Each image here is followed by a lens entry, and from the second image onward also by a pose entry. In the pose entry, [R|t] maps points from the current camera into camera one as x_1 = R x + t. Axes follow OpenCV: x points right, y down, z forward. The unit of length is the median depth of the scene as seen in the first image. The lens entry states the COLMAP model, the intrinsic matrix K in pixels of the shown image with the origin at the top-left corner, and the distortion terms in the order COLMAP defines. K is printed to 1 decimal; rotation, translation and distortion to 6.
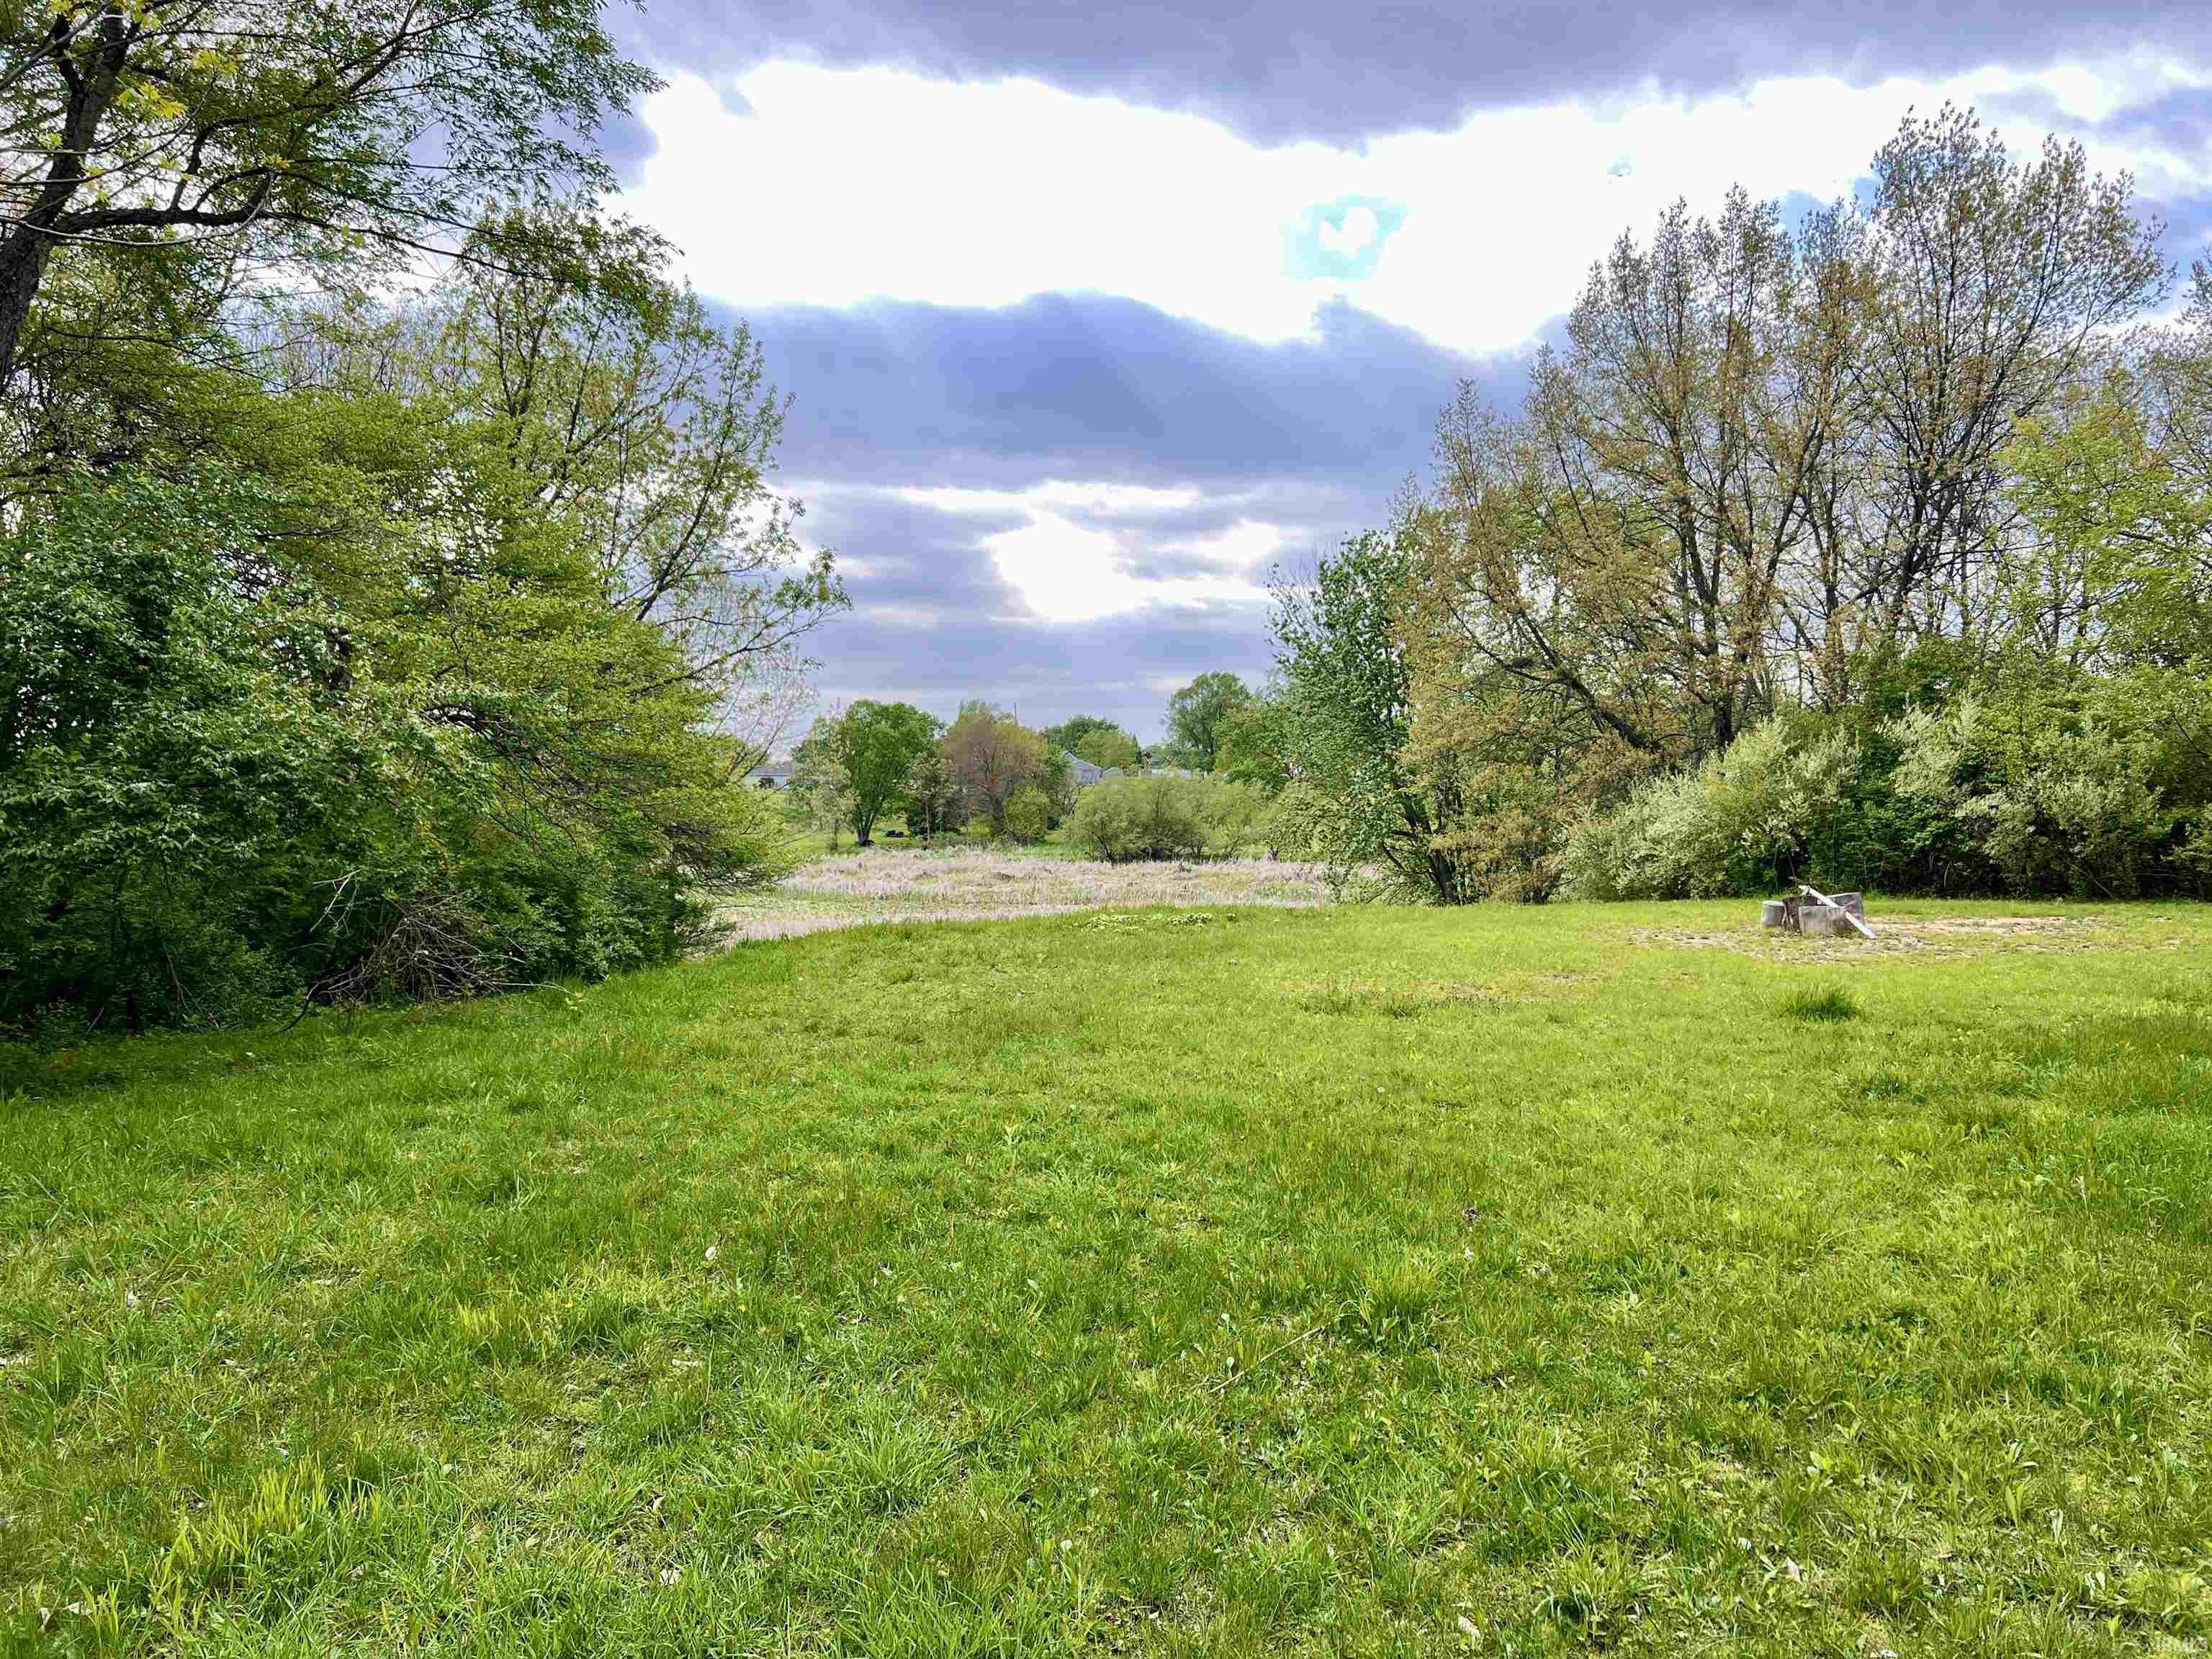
lens RADIAL K [[1660.0, 0, 1119.9], [0, 1660.0, 797.2], [0, 0, 1]] dist [0.052083, -0.055066]
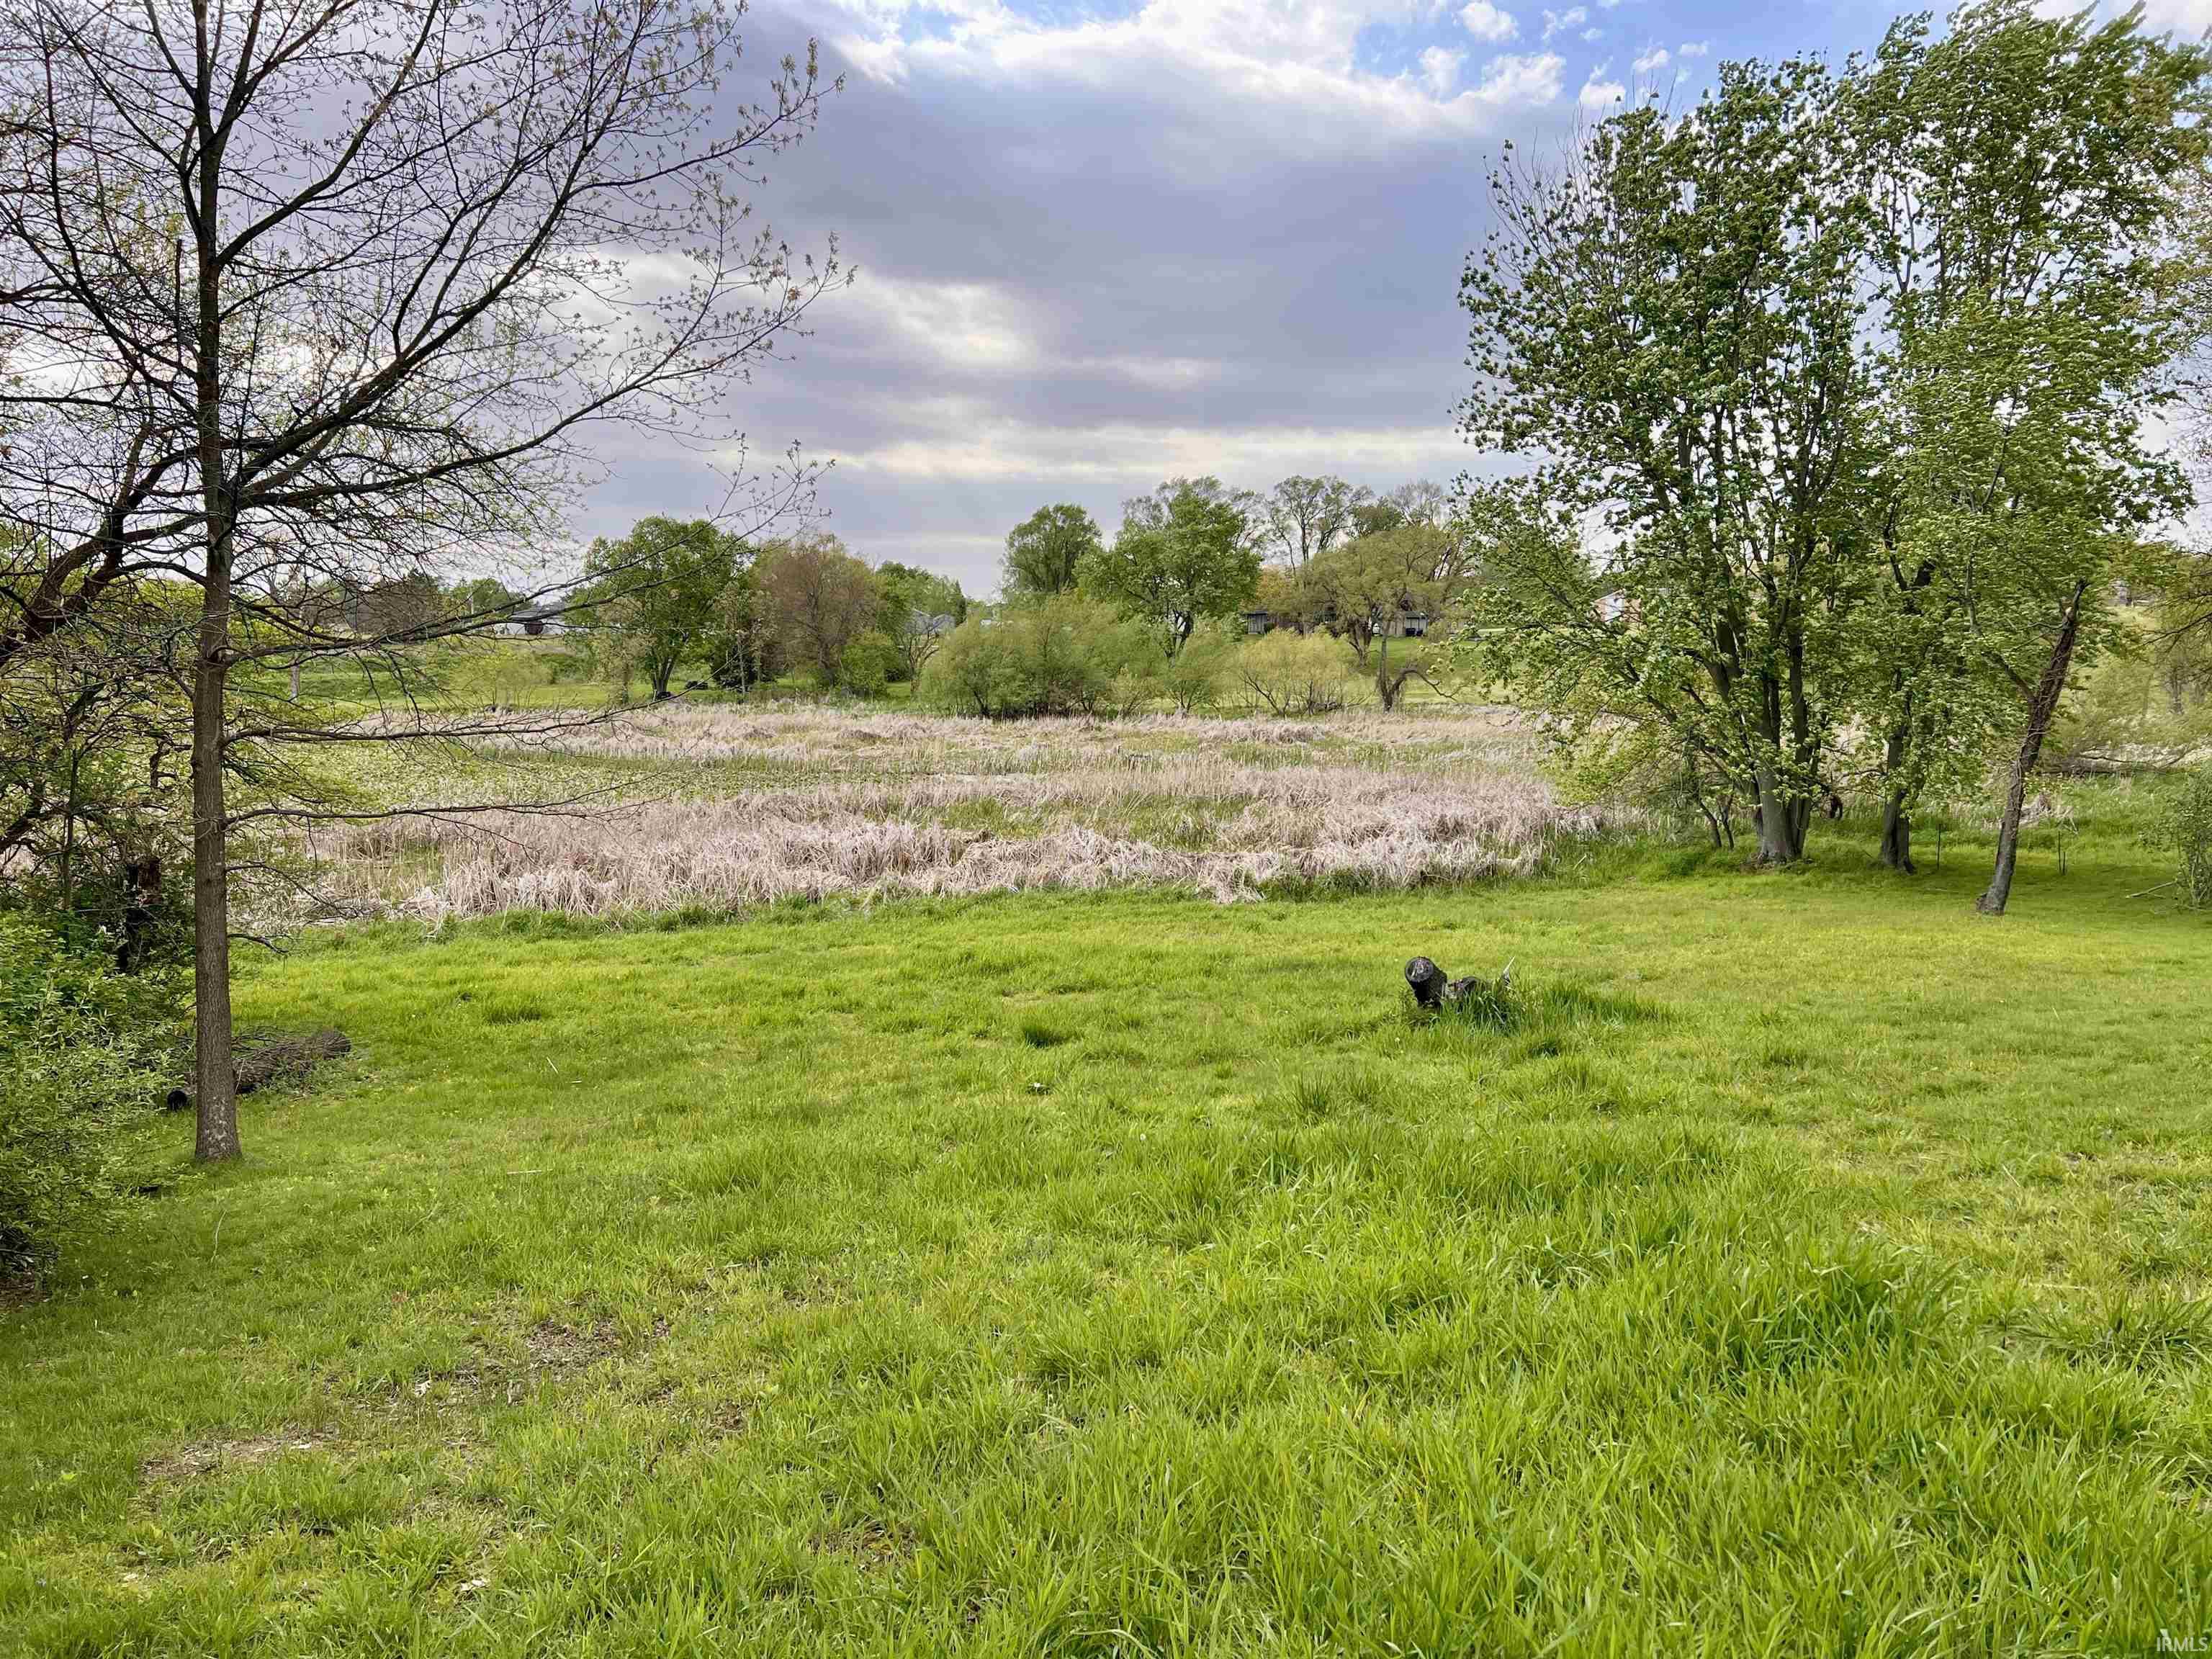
lens RADIAL K [[1660.0, 0, 1124.5], [0, 1660.0, 882.6], [0, 0, 1]] dist [0.052083, -0.055066]
pose [[0.991731, -0.010428, 0.127909, -0.048853], [-0.006703, 0.991123, 0.132776, 0.011970], [-0.128158, -0.132536, 0.982858, 0.220386]]
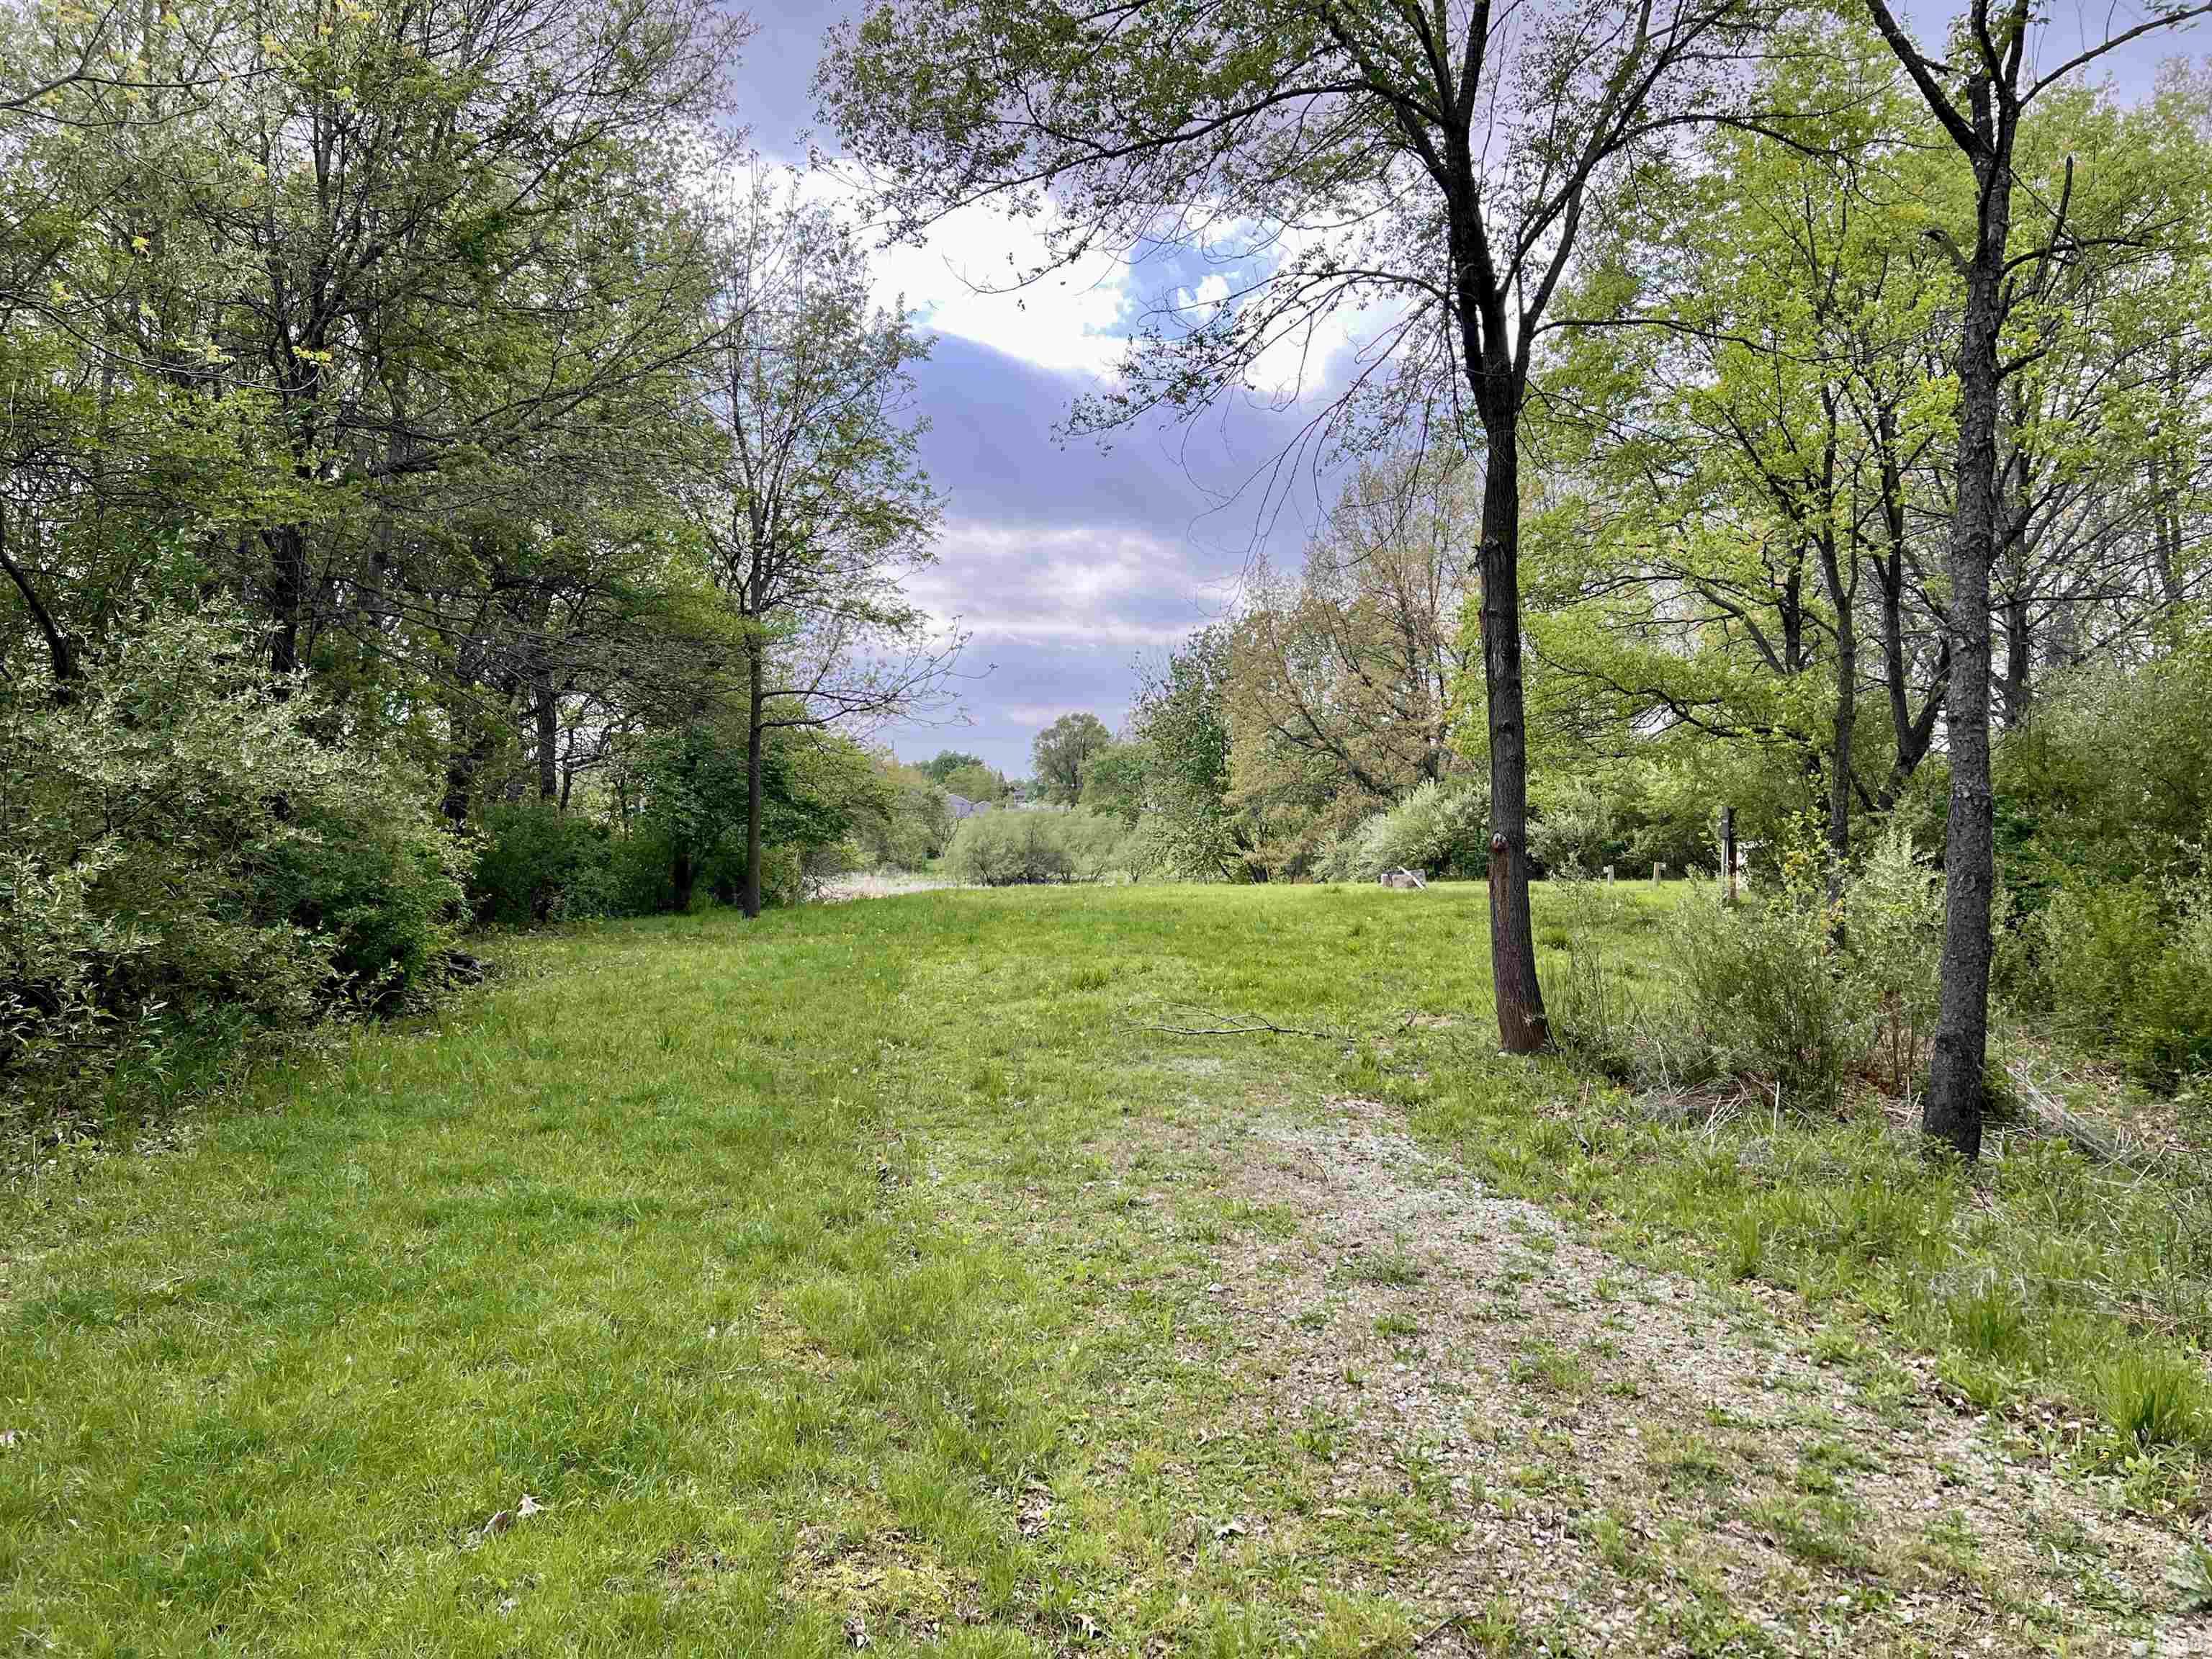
lens RADIAL K [[1660.0, 0, 1105.0], [0, 1660.0, 827.9], [0, 0, 1]] dist [0.052083, -0.055066]
pose [[0.997029, 0.003031, 0.076970, -0.016645], [-0.002927, 0.999995, -0.001465, 0.001342], [-0.076974, 0.001235, 0.997032, -0.149829]]
